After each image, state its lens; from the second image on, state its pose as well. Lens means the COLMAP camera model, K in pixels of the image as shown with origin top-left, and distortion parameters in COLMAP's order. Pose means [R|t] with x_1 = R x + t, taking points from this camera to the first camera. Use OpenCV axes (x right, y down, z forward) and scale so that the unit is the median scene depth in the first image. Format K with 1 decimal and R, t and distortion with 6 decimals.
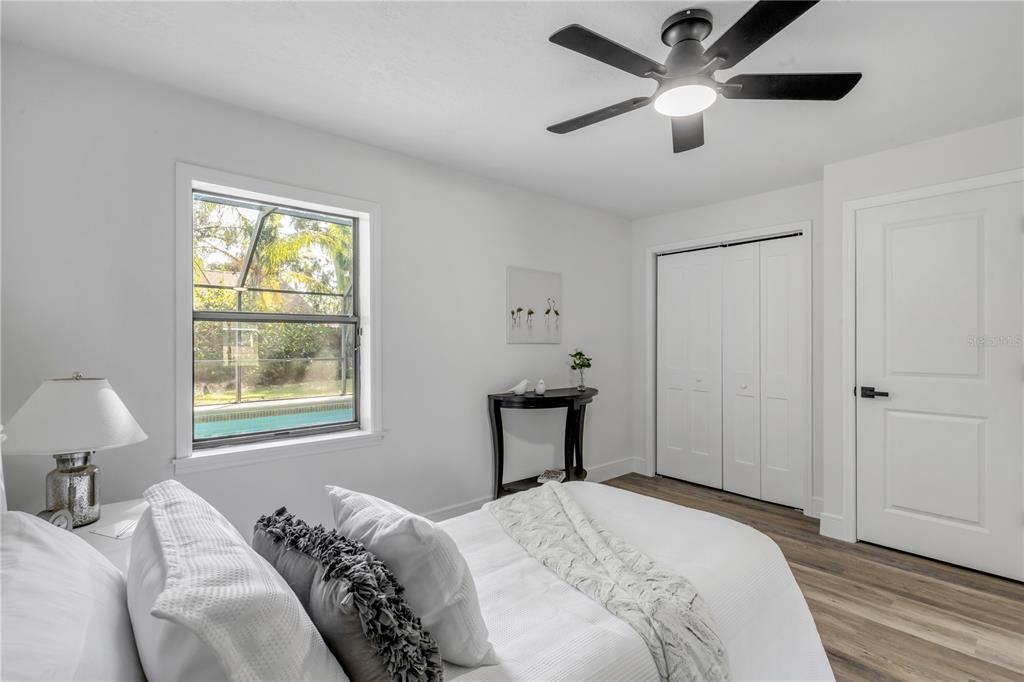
lens RADIAL K [[463.0, 0, 509.6], [0, 463.0, 339.4], [0, 0, 1]] dist [0.006520, -0.000523]
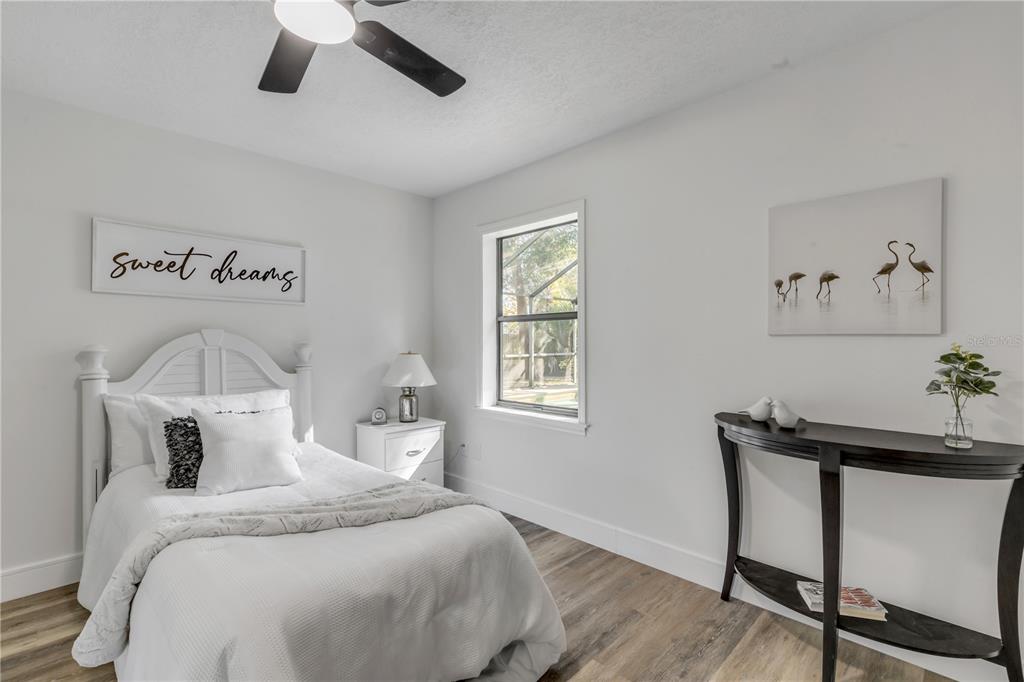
lens RADIAL K [[463.0, 0, 509.6], [0, 463.0, 339.4], [0, 0, 1]] dist [0.006520, -0.000523]
pose [[0.072967, -0.008433, -0.997299, 0.571566], [0.001629, 0.999964, -0.008336, 0.017857], [0.997333, -0.001017, 0.072978, 0.610226]]
